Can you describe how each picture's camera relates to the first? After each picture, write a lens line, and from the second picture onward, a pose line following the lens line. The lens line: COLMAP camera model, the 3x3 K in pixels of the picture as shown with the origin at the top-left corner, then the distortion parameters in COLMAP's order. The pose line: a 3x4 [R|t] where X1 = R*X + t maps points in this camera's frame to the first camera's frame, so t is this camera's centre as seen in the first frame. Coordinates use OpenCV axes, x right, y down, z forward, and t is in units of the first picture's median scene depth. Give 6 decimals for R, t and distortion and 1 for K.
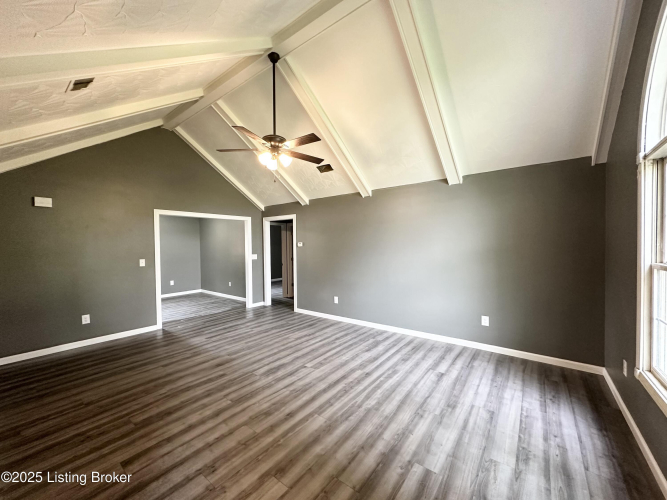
lens RADIAL K [[264.3, 0, 334.7], [0, 264.3, 250.3], [0, 0, 1]] dist [-0.002542, 0.000632]
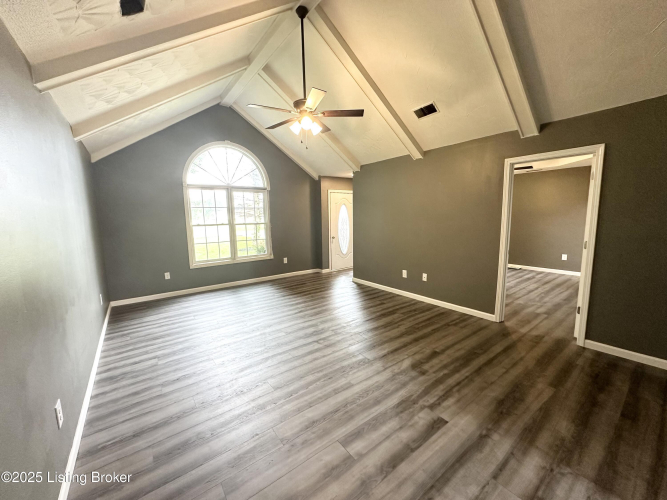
lens RADIAL K [[264.3, 0, 333.3], [0, 264.3, 249.8], [0, 0, 1]] dist [-0.002542, 0.000632]
pose [[-0.964046, -0.002037, 0.265726, -0.502777], [0.037726, 0.988793, 0.144451, -0.016703], [-0.263042, 0.149282, -0.953165, 1.685778]]
